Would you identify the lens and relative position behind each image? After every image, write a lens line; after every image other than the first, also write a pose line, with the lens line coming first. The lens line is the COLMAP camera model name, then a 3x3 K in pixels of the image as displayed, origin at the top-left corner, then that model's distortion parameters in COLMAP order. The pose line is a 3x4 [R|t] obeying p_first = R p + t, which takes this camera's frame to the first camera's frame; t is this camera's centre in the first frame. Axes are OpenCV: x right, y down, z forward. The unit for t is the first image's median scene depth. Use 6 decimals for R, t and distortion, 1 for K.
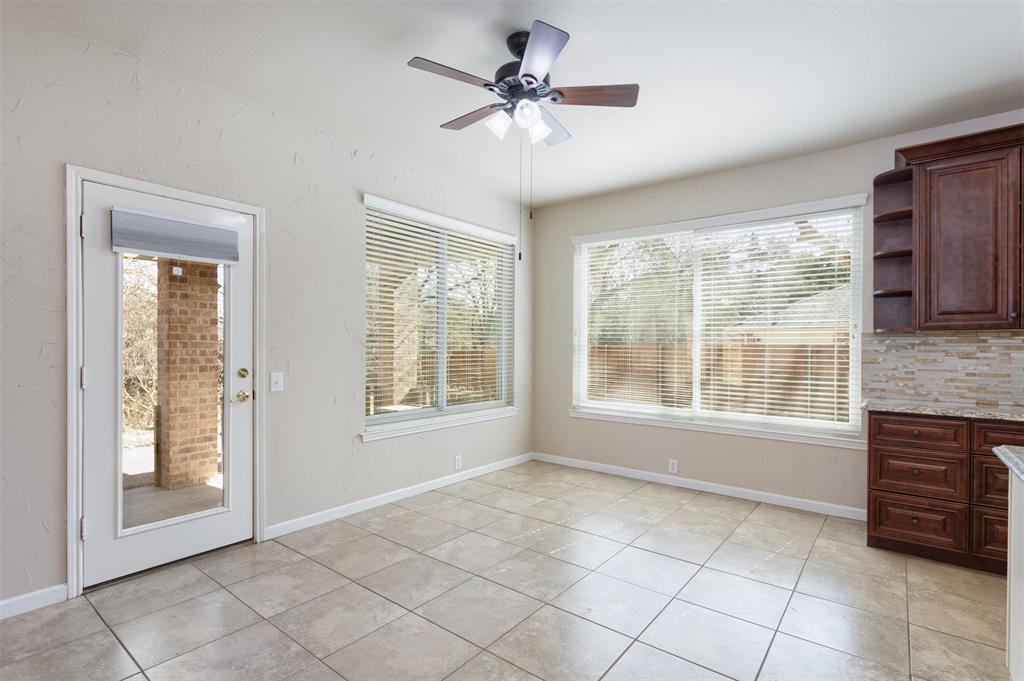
lens RADIAL K [[490.6, 0, 512.3], [0, 490.6, 345.6], [0, 0, 1]] dist [-0.002873, 0.001189]
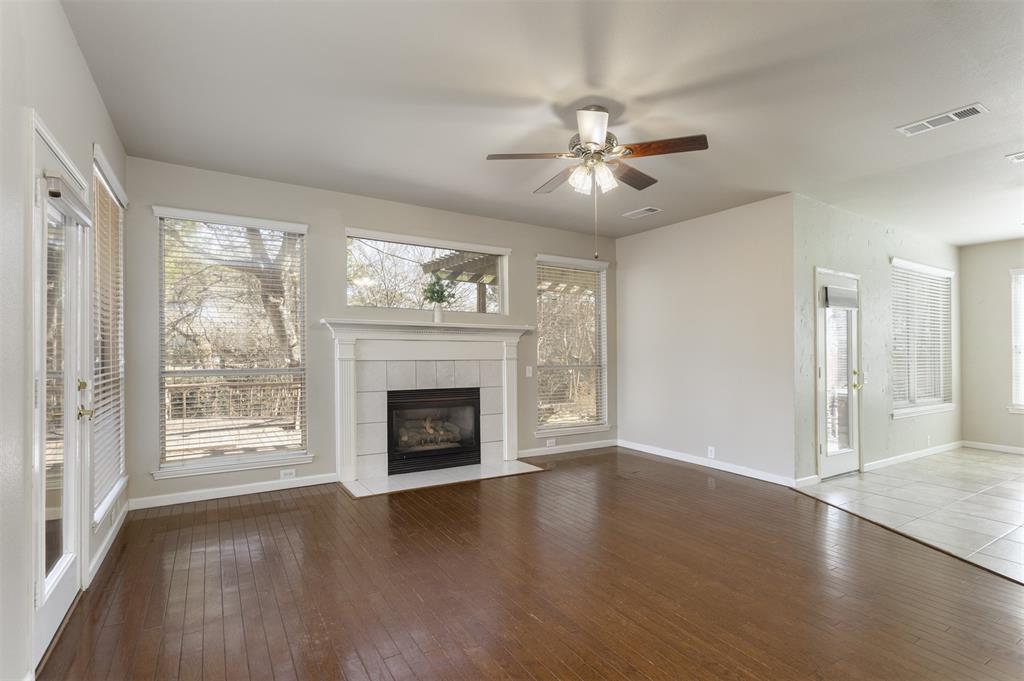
lens RADIAL K [[490.6, 0, 512.7], [0, 490.6, 347.6], [0, 0, 1]] dist [-0.002873, 0.001189]
pose [[0.940548, -0.004998, -0.339624, -1.172410], [0.000199, 0.999900, -0.014165, -0.007492], [0.339661, 0.013255, 0.940455, -1.101280]]
